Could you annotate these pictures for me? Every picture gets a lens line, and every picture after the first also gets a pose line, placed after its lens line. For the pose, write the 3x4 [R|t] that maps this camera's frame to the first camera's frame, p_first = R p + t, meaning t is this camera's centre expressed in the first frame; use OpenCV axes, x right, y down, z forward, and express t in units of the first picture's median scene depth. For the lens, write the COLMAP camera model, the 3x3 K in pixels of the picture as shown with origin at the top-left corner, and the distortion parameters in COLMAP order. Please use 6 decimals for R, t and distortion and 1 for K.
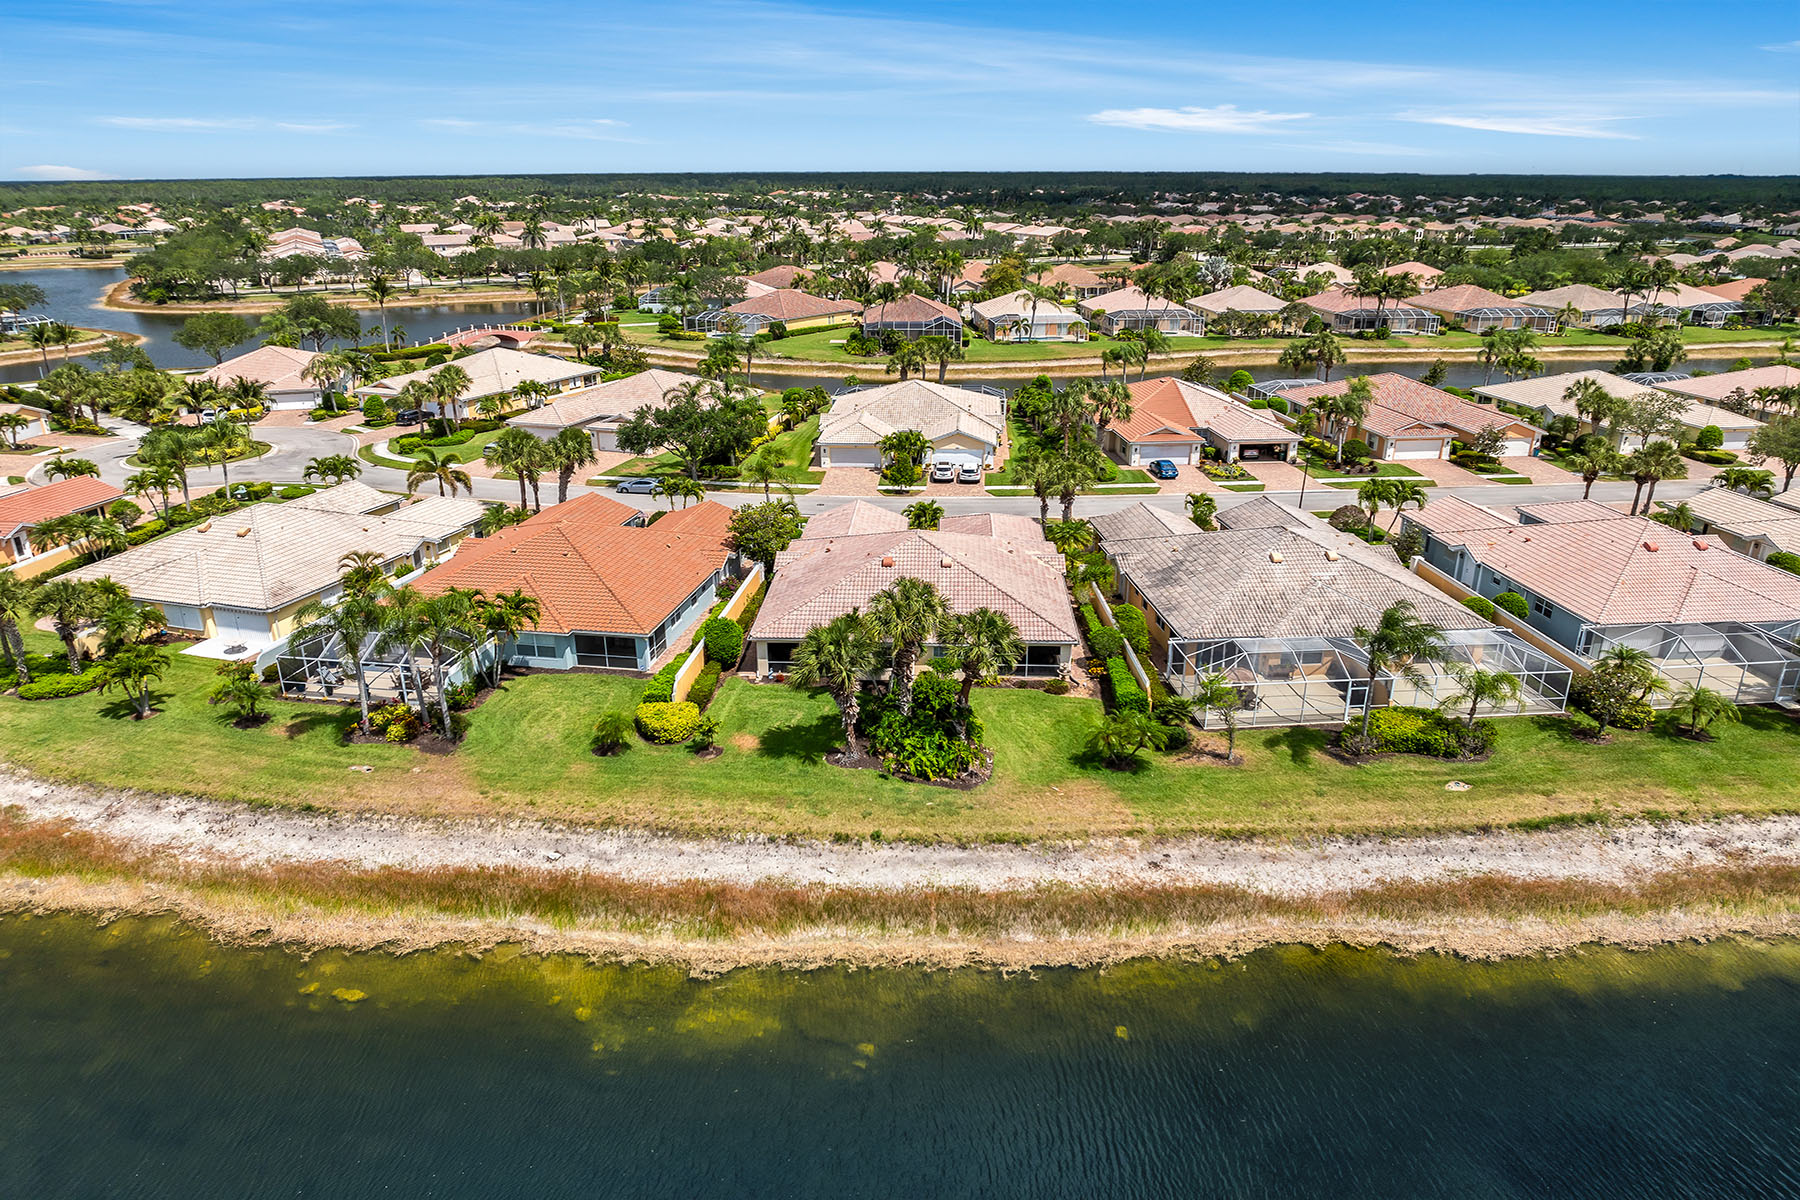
lens RADIAL K [[1278.0, 0, 944.1], [0, 1278.0, 599.8], [0, 0, 1]] dist [-0.050854, 0.023614]
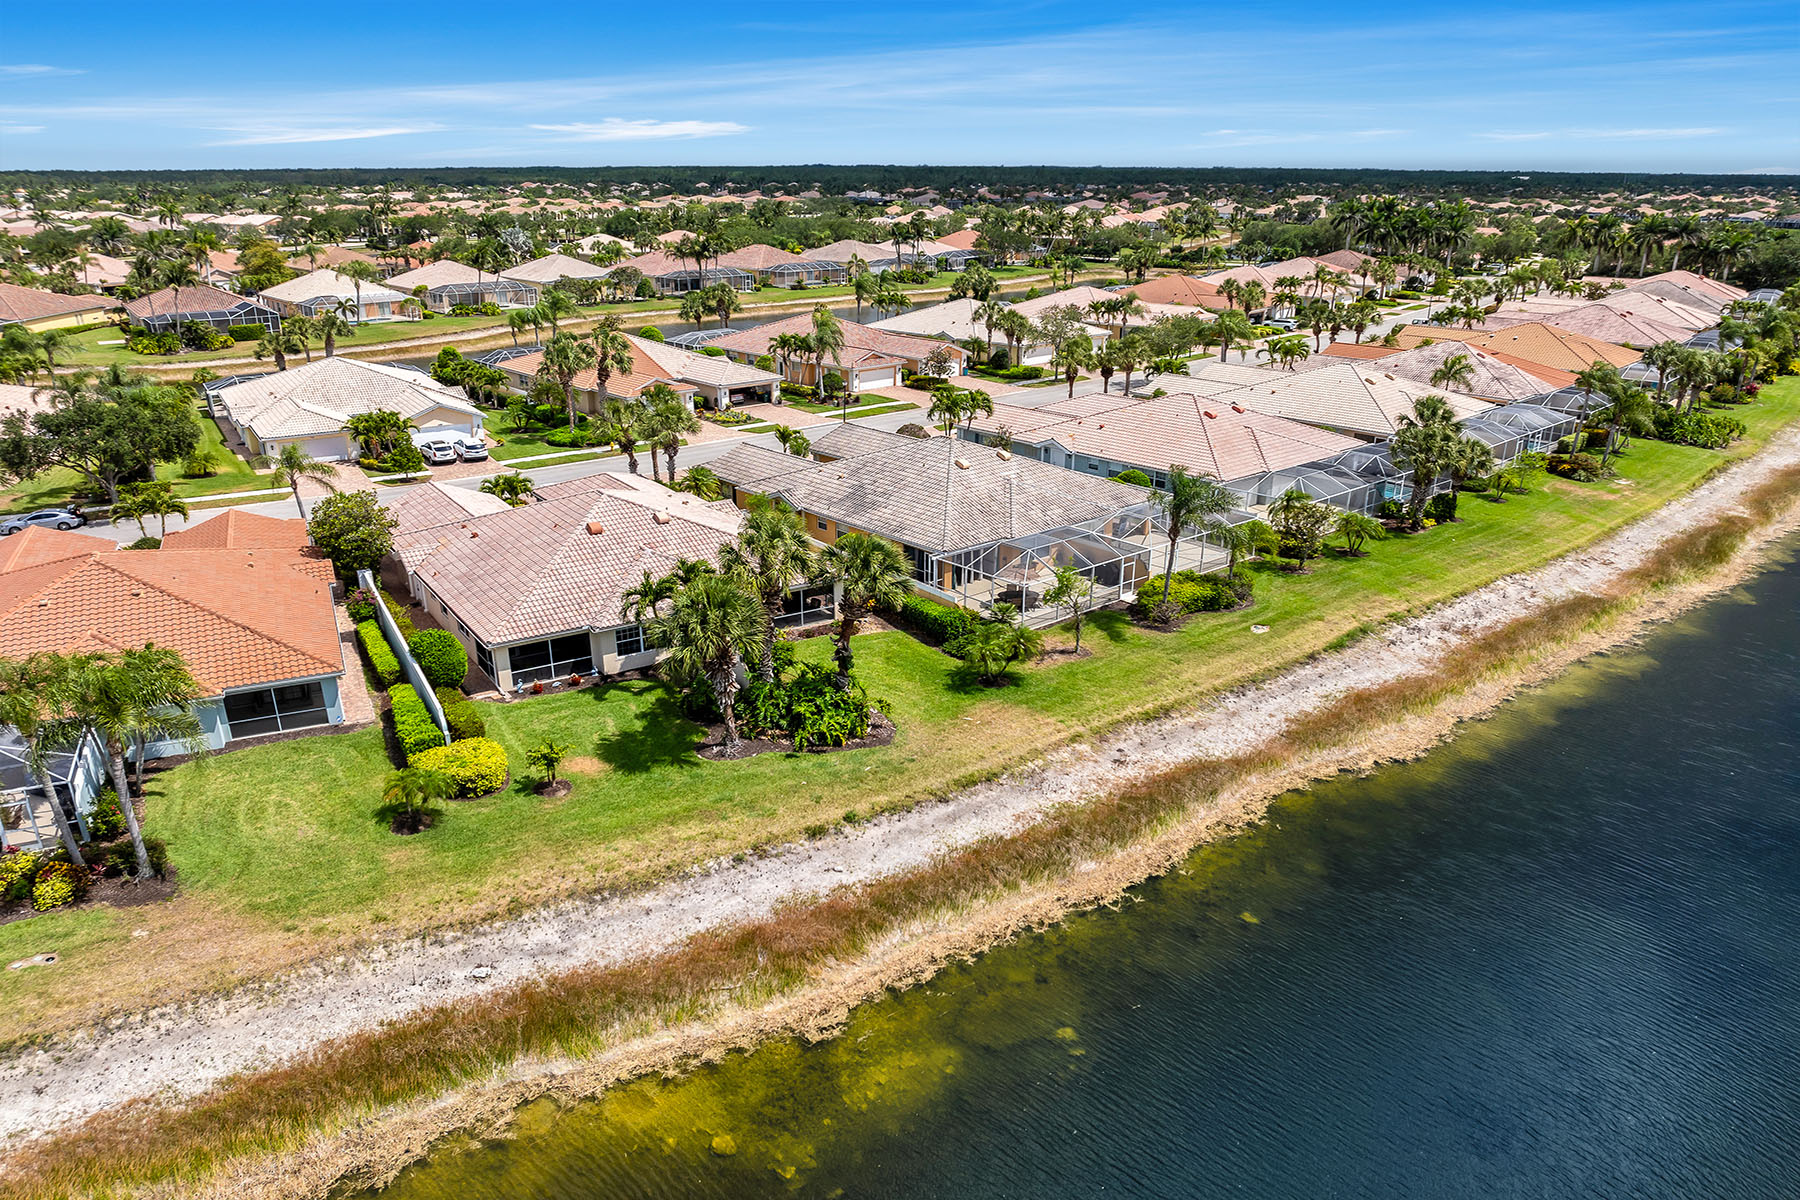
lens RADIAL K [[1278.0, 0, 898.2], [0, 1278.0, 599.1], [0, 0, 1]] dist [-0.050854, 0.023614]
pose [[0.817710, -0.184698, 0.545195, -0.400337], [0.185470, 0.981153, 0.054213, 0.007811], [-0.544933, 0.056787, 0.836554, 0.257706]]
